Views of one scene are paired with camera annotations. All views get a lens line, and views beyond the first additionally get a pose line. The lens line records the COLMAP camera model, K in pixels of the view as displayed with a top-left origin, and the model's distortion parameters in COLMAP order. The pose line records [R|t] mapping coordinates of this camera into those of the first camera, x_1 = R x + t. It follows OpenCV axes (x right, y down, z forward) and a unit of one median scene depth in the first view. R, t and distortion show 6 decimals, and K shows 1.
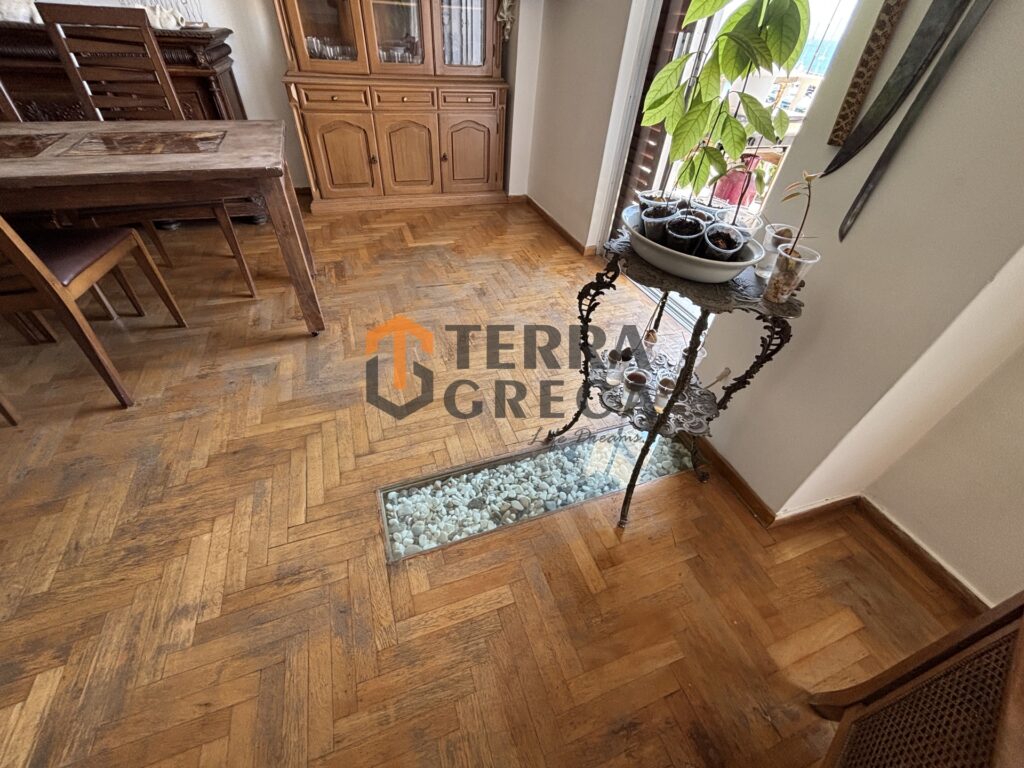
lens RADIAL K [[415.0, 0, 509.5], [0, 415.0, 379.2], [0, 0, 1]] dist [-0.002177, 0.001344]
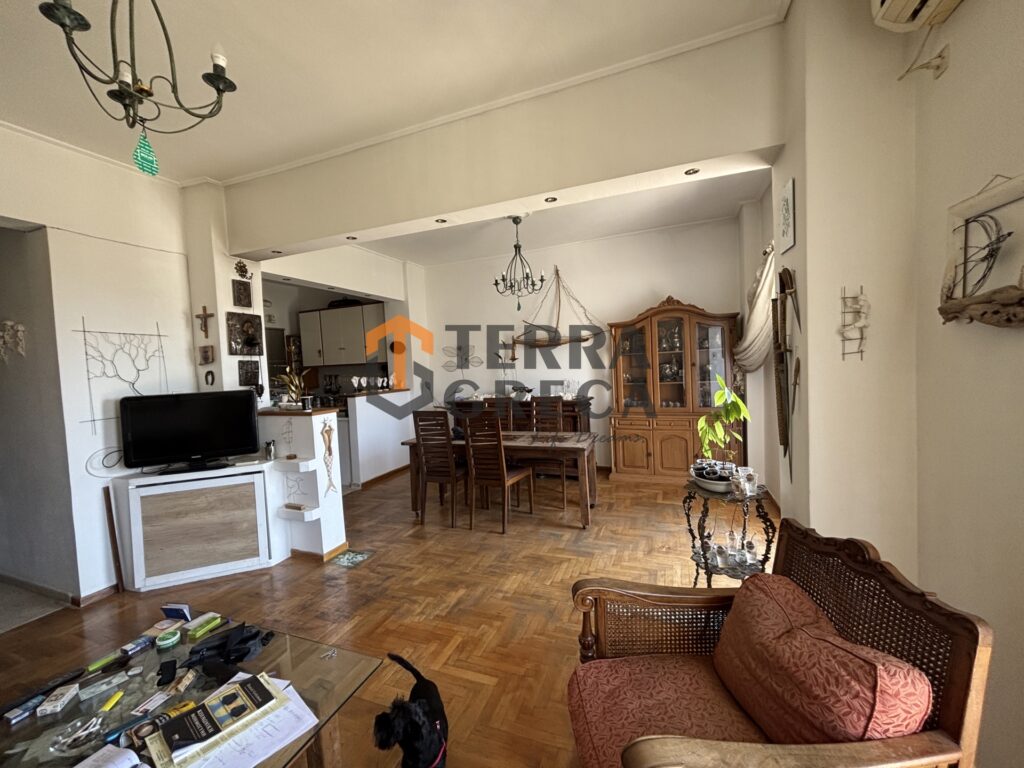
lens RADIAL K [[415.0, 0, 510.4], [0, 415.0, 380.7], [0, 0, 1]] dist [-0.002177, 0.001344]
pose [[0.748365, -0.065370, -0.660058, 0.558016], [-0.368791, 0.786124, -0.495985, 0.412534], [0.551310, 0.614602, 0.564200, -0.654822]]
